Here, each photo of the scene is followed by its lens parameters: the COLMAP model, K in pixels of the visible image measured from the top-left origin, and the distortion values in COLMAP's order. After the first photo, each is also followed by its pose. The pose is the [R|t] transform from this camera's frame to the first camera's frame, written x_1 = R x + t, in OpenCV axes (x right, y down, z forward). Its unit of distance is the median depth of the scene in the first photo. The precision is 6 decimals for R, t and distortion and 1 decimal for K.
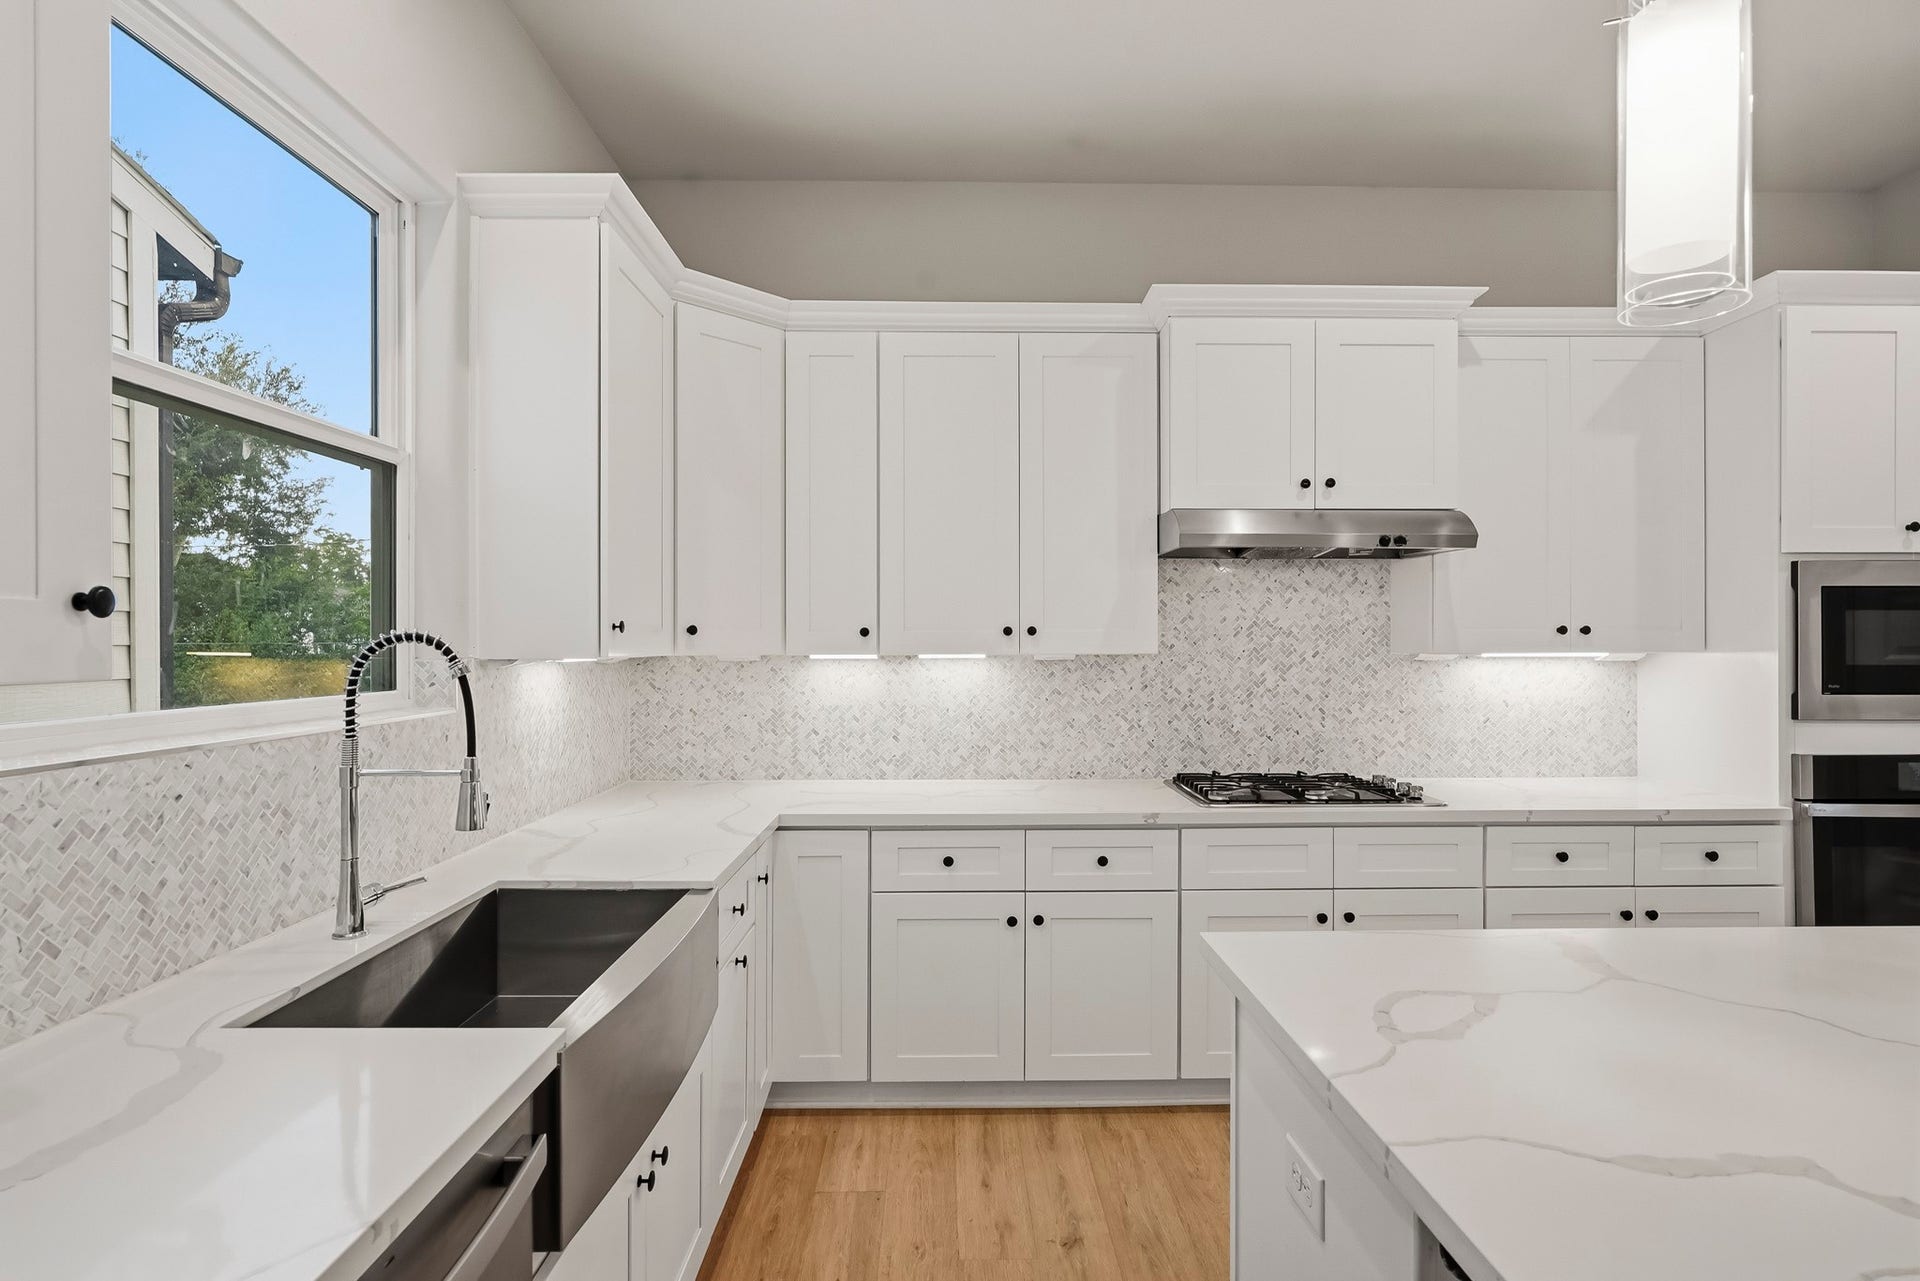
lens RADIAL K [[972.8, 0, 960.0], [0, 972.8, 642.9], [0, 0, 1]] dist [0.000307, -0.000922]
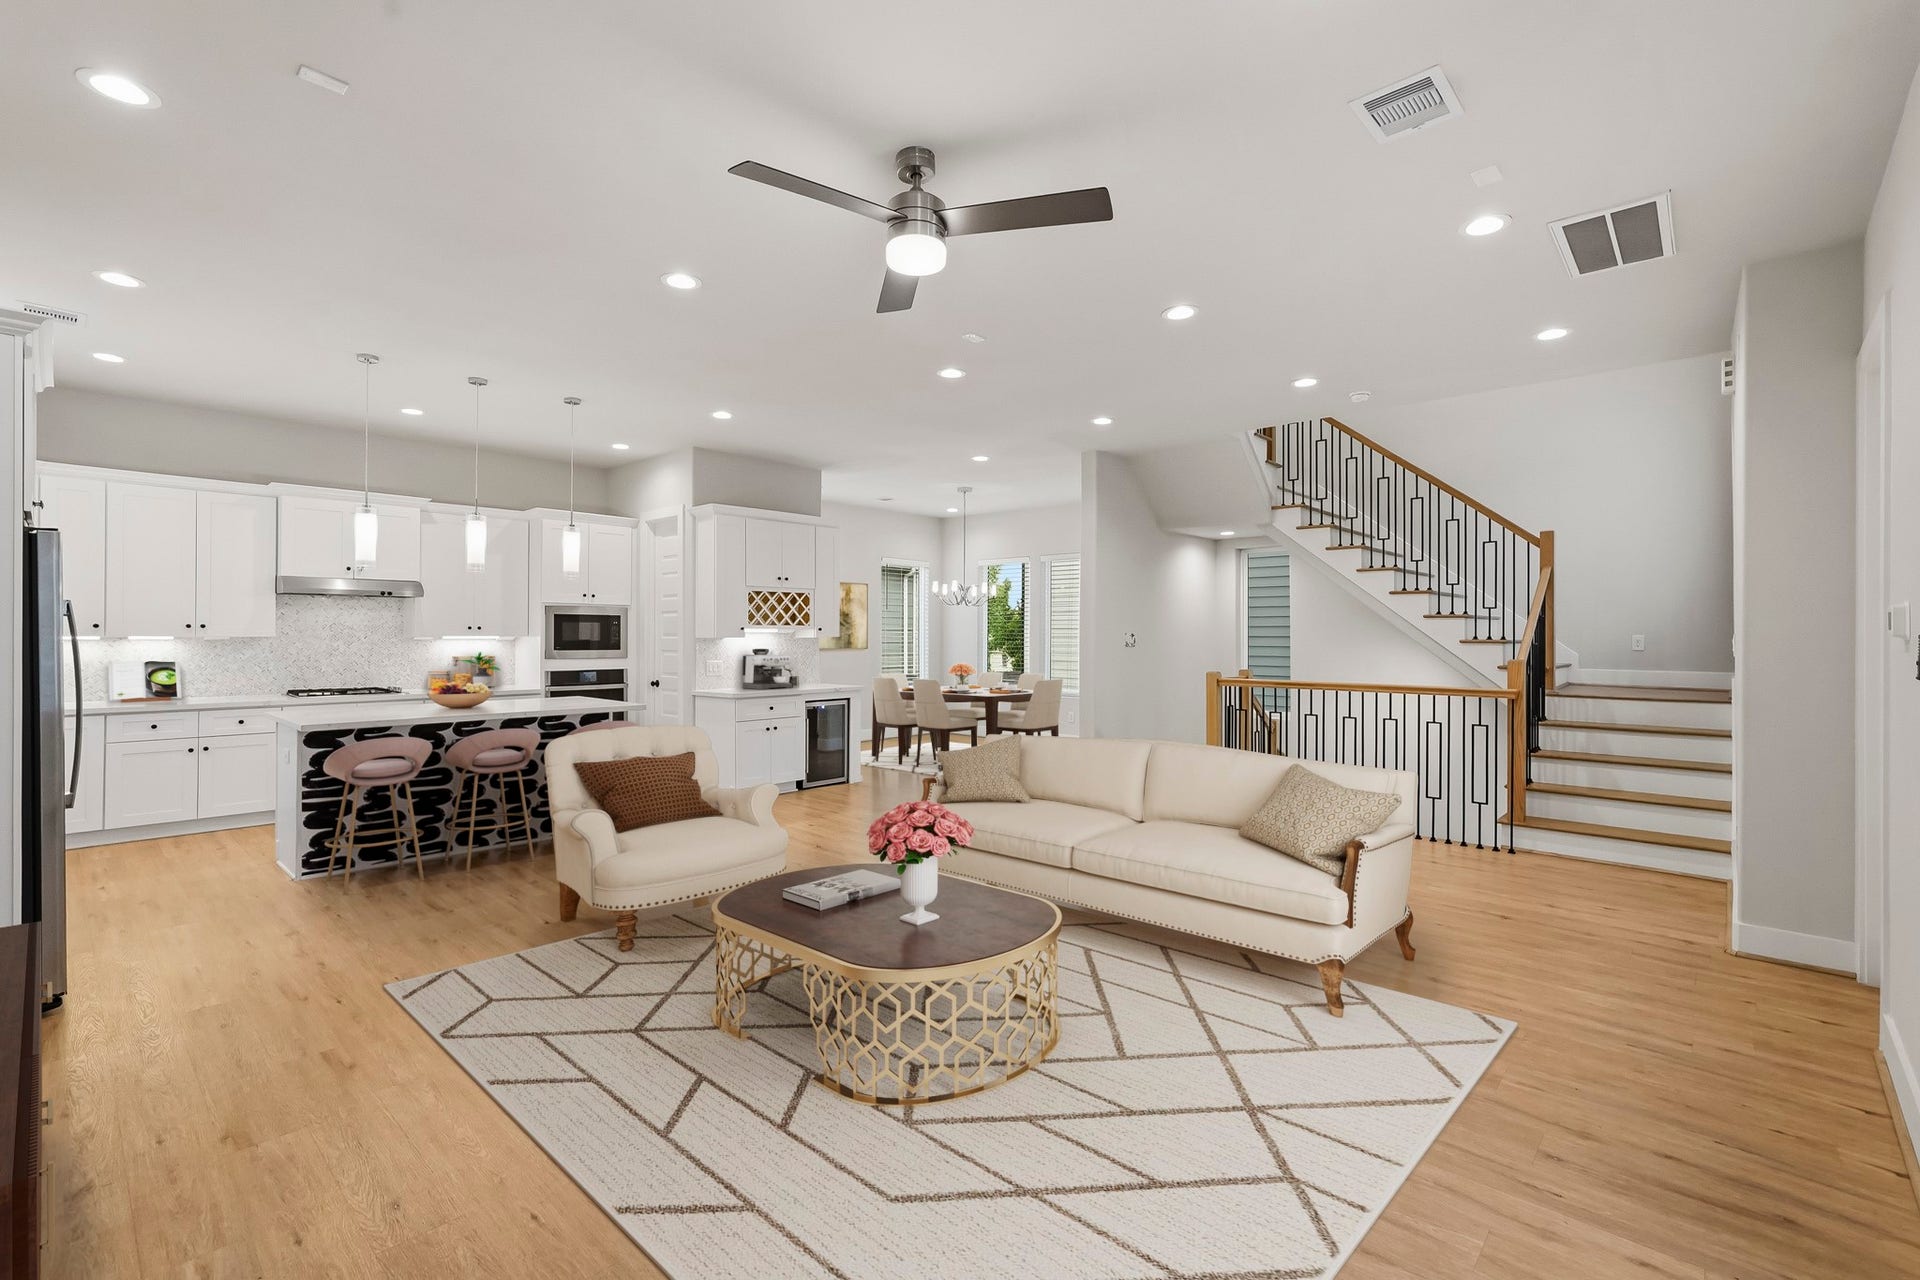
lens RADIAL K [[857.9, 0, 954.2], [0, 857.9, 630.6], [0, 0, 1]] dist [0.000168, -0.000022]
pose [[0.697843, 0.006842, 0.716218, -0.128402], [-0.002502, 0.999972, -0.007115, 0.007433], [-0.716246, 0.003173, 0.697841, -1.548471]]
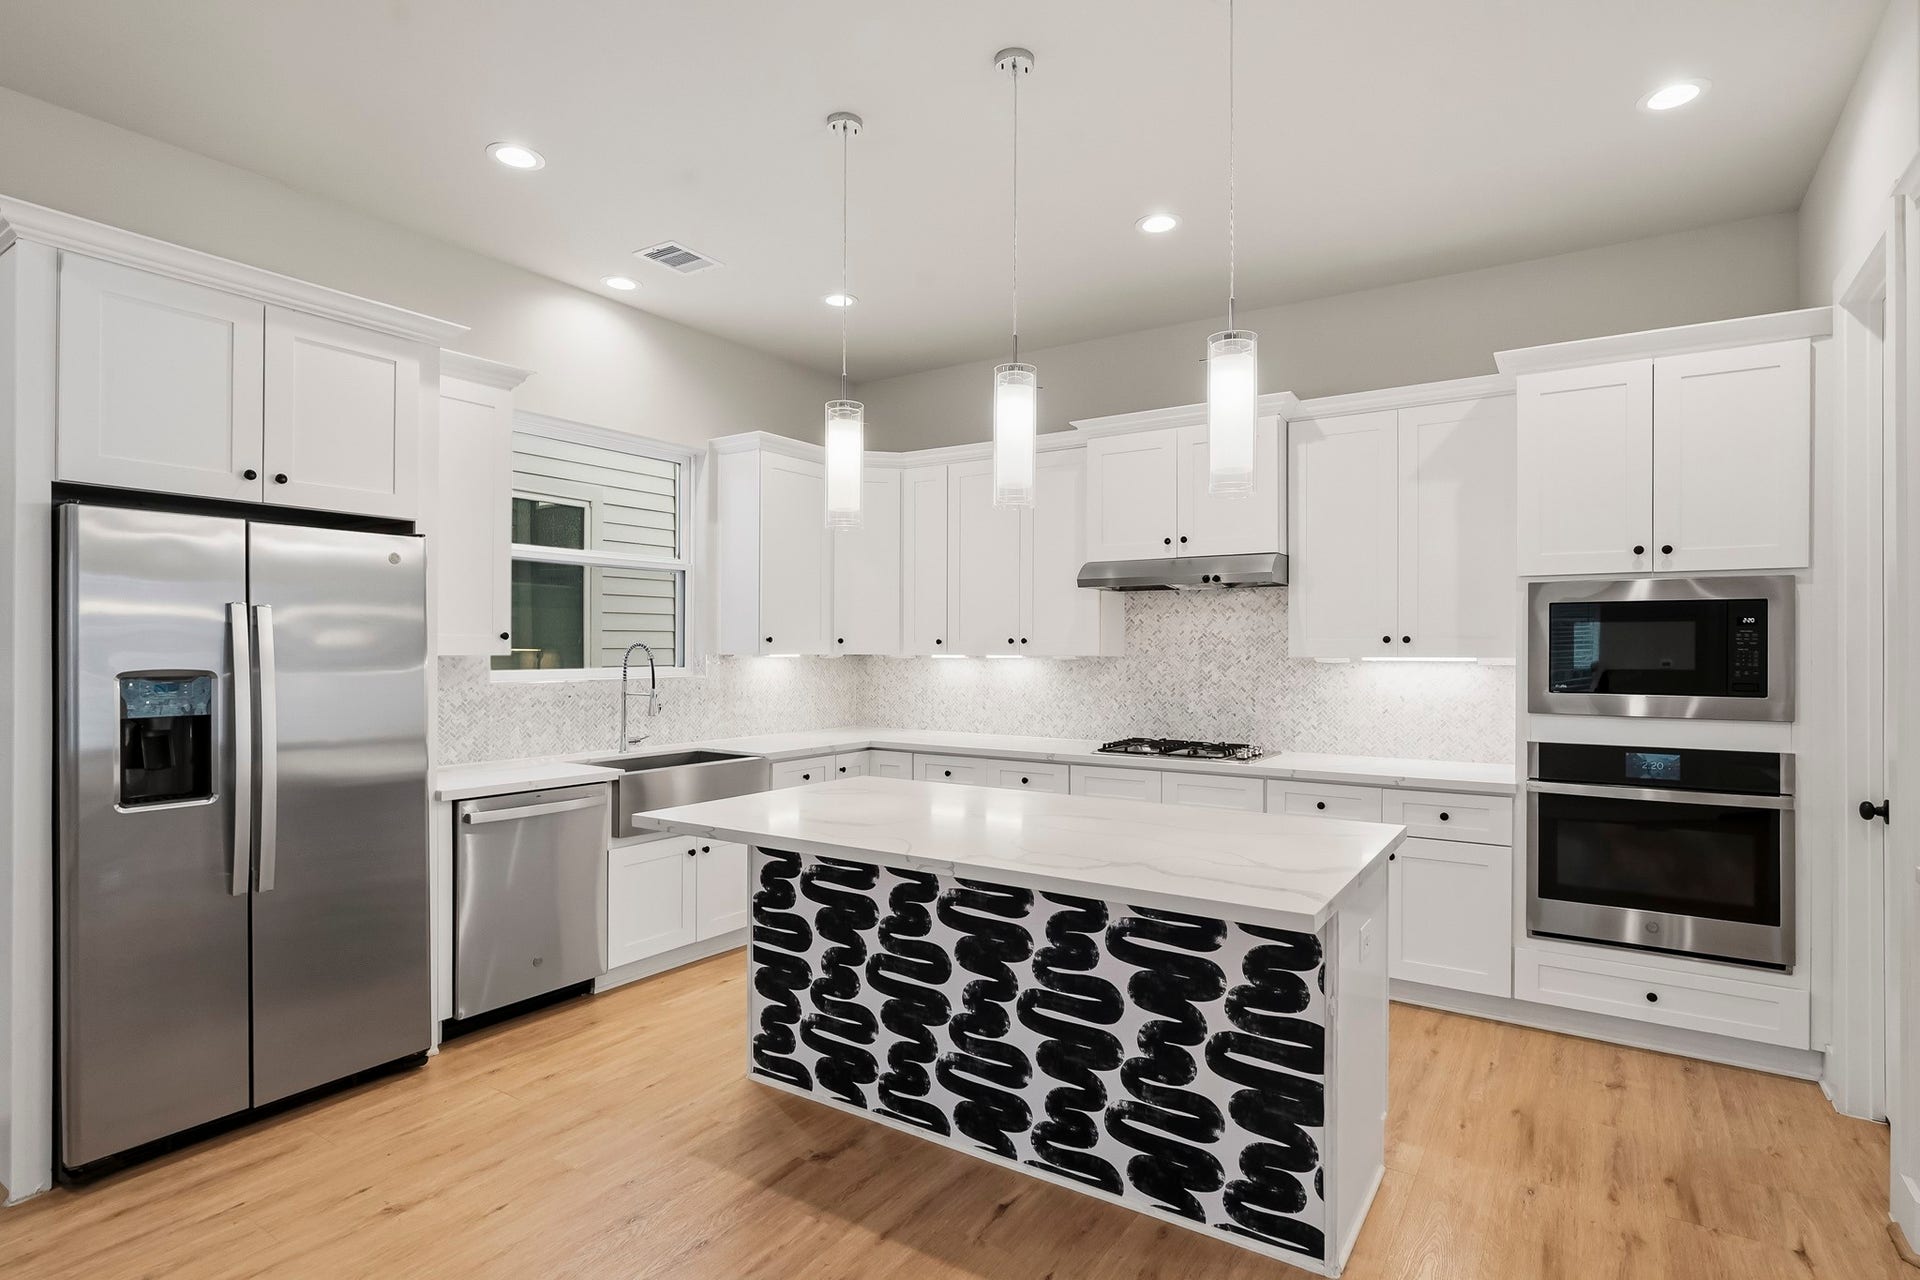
lens RADIAL K [[972.8, 0, 953.5], [0, 972.8, 652.5], [0, 0, 1]] dist [0.000307, -0.000922]
pose [[0.821568, 0.005069, -0.570088, 0.873572], [-0.003947, 0.999987, 0.003203, 0.002056], [0.570097, -0.000381, 0.821577, -0.376296]]
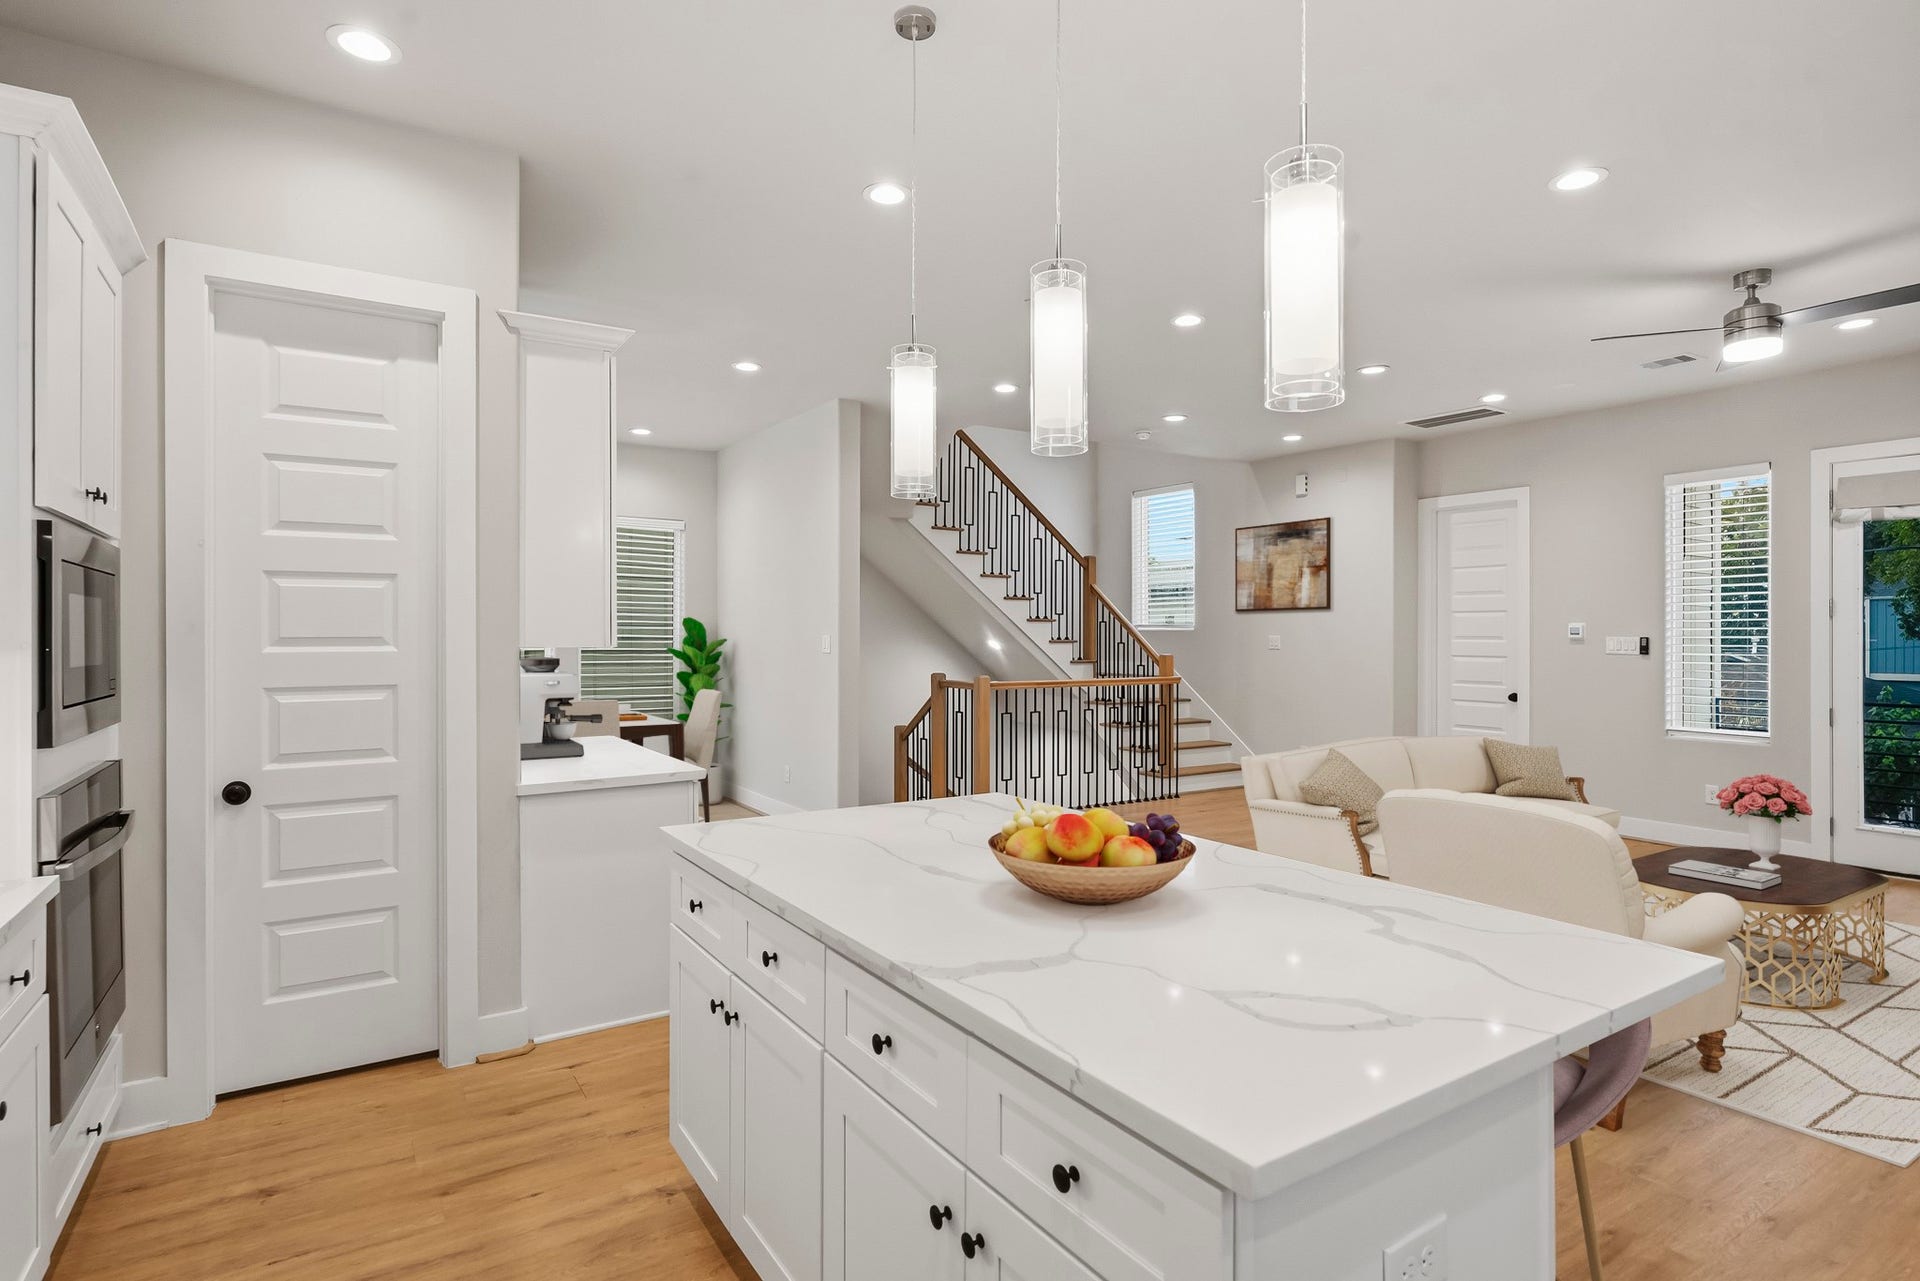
lens RADIAL K [[972.8, 0, 958.2], [0, 972.8, 631.7], [0, 0, 1]] dist [0.000307, -0.000922]
pose [[-0.522655, -0.026060, 0.852146, -0.163262], [-0.028118, 0.999516, 0.013320, -0.057394], [-0.852080, -0.016999, -0.523135, 0.806573]]
